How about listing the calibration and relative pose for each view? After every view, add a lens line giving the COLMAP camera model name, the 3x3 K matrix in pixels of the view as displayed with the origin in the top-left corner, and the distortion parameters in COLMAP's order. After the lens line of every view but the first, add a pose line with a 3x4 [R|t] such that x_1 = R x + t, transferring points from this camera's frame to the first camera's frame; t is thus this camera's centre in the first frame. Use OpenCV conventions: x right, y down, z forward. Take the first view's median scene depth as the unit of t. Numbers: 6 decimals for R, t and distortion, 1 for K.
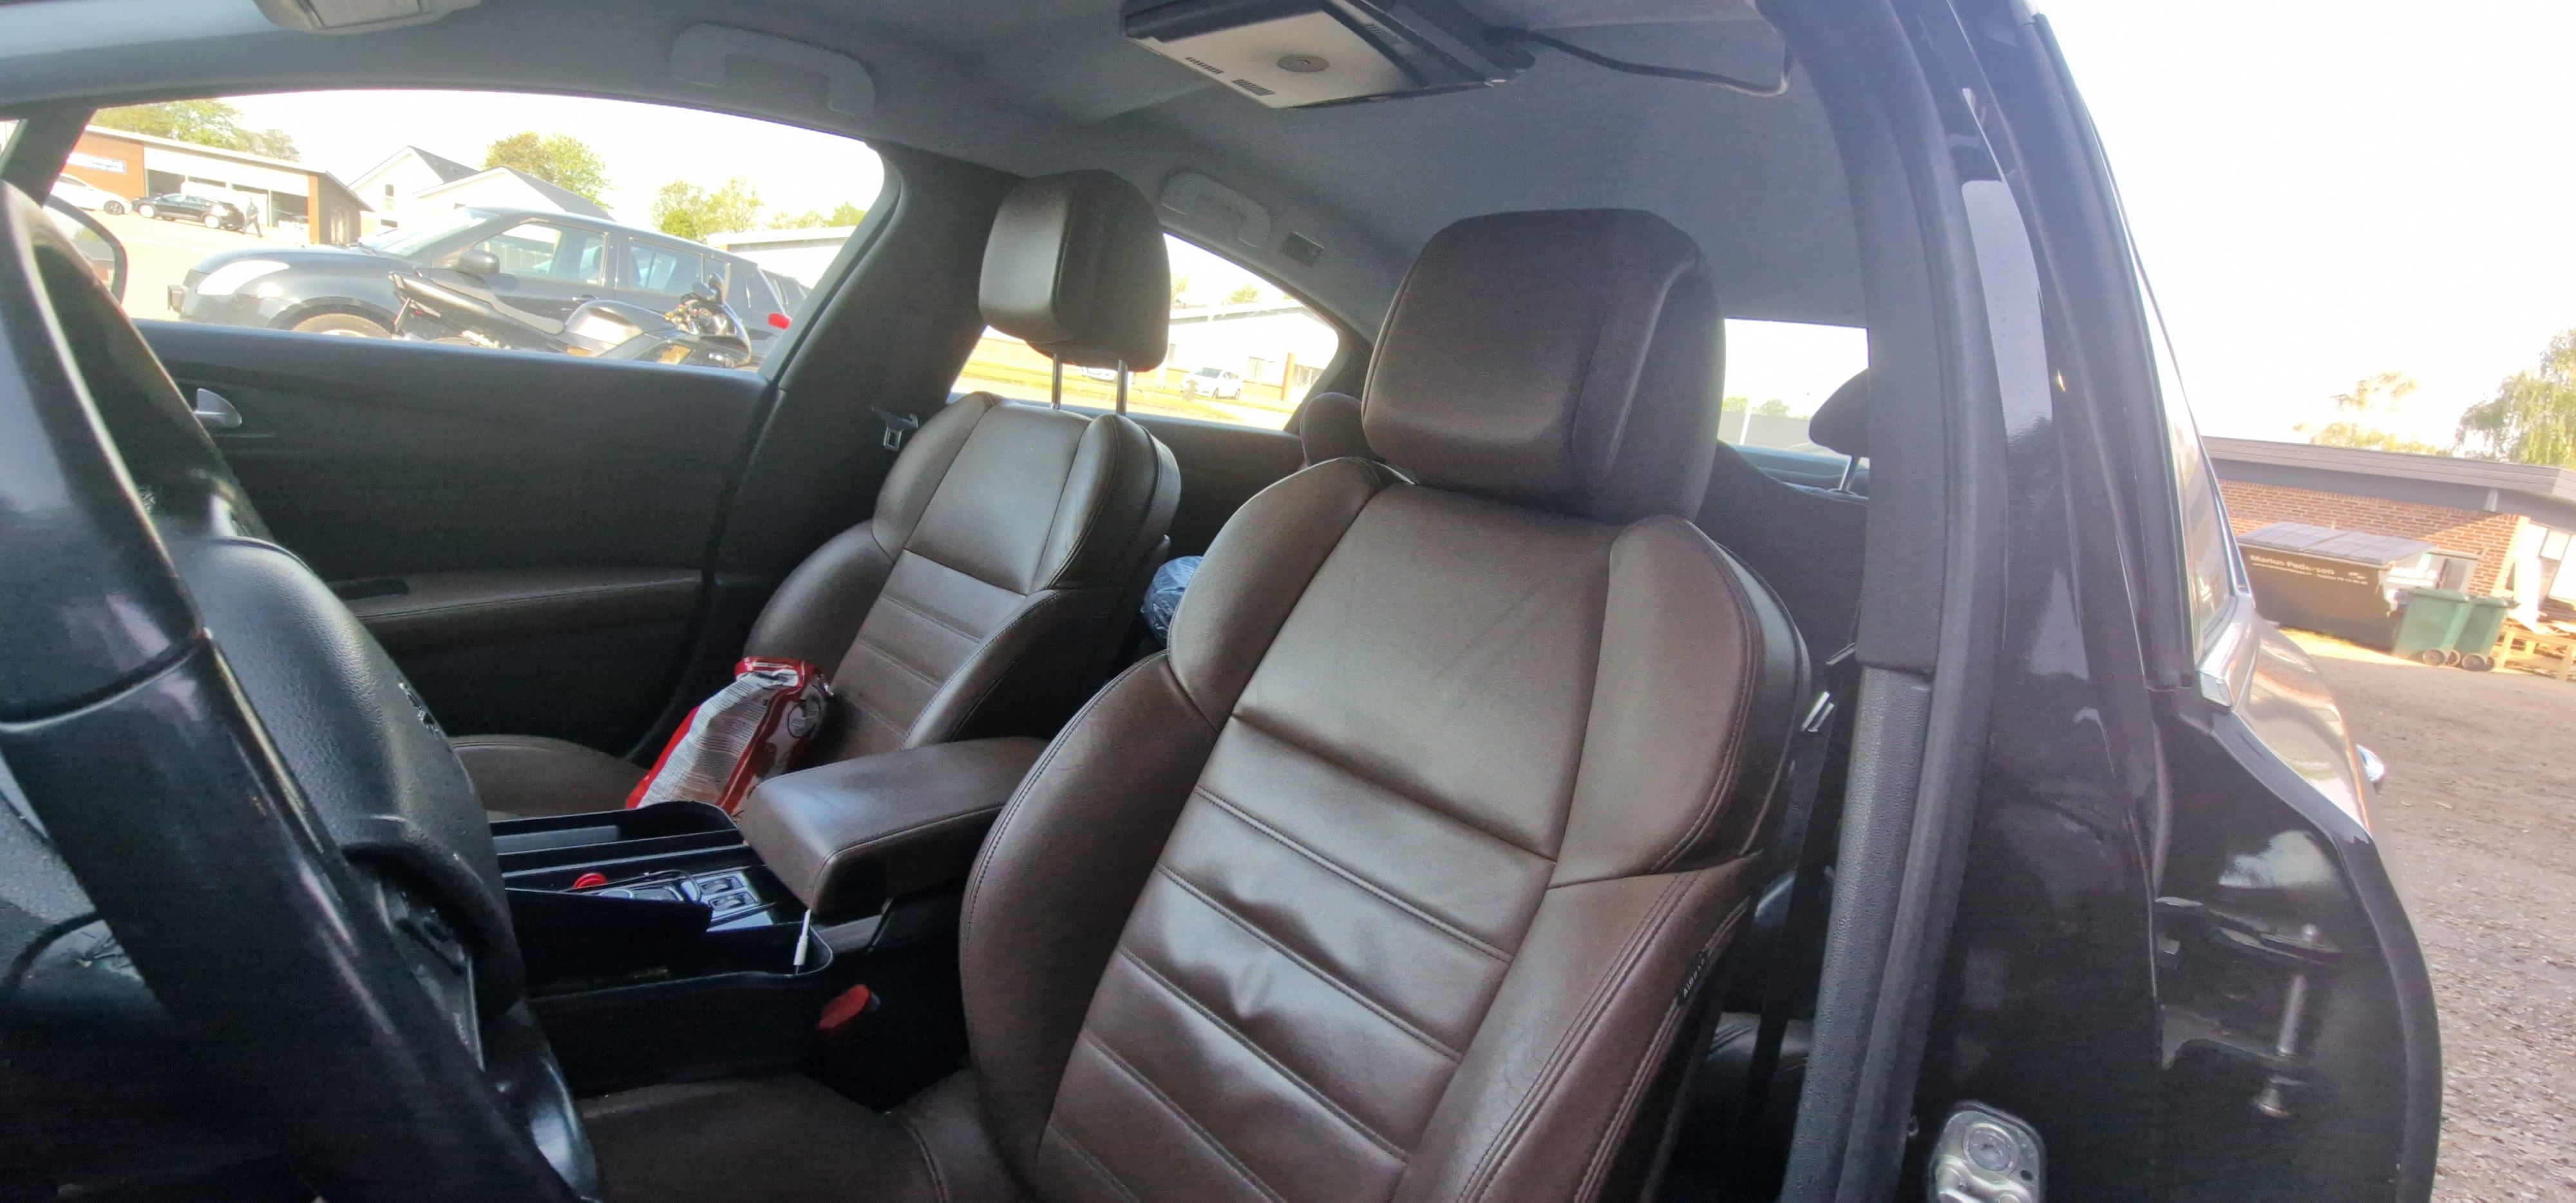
lens RADIAL K [[1076.1, 0, 1290.2], [0, 1076.1, 603.0], [0, 0, 1]] dist [-0.001420, -0.000046]
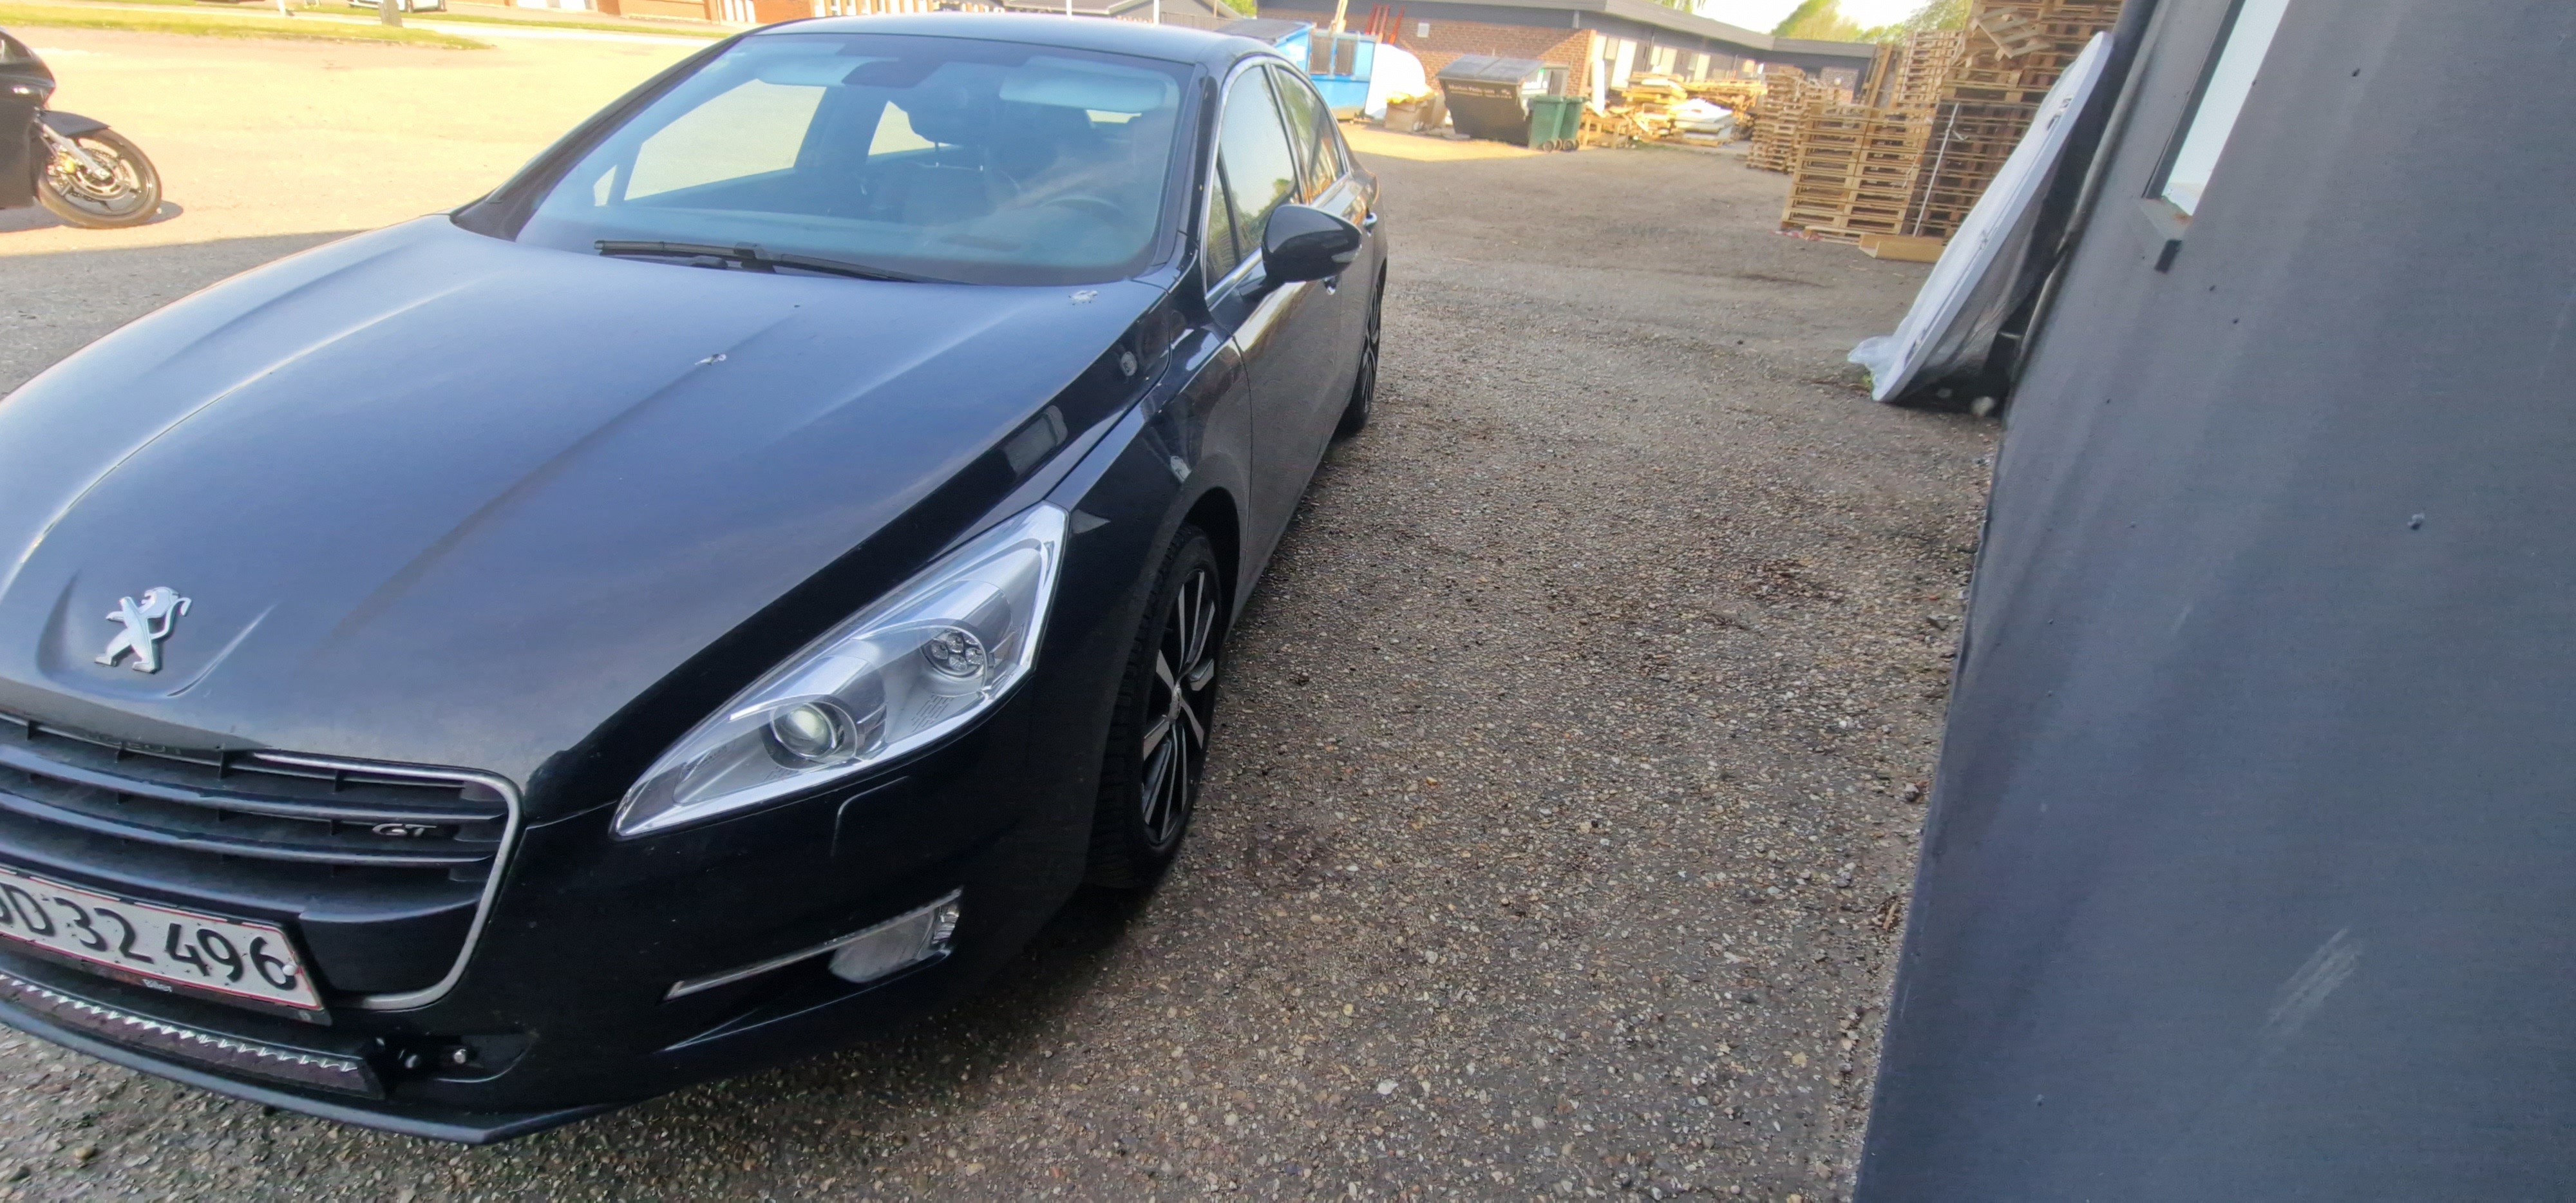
lens RADIAL K [[1076.1, 0, 1299.3], [0, 1076.1, 604.2], [0, 0, 1]] dist [-0.001420, -0.000046]
pose [[0.826416, -0.340066, 0.448767, -0.099225], [0.161394, 0.906638, 0.389819, -0.010076], [-0.539434, -0.249725, 0.804145, -0.161714]]
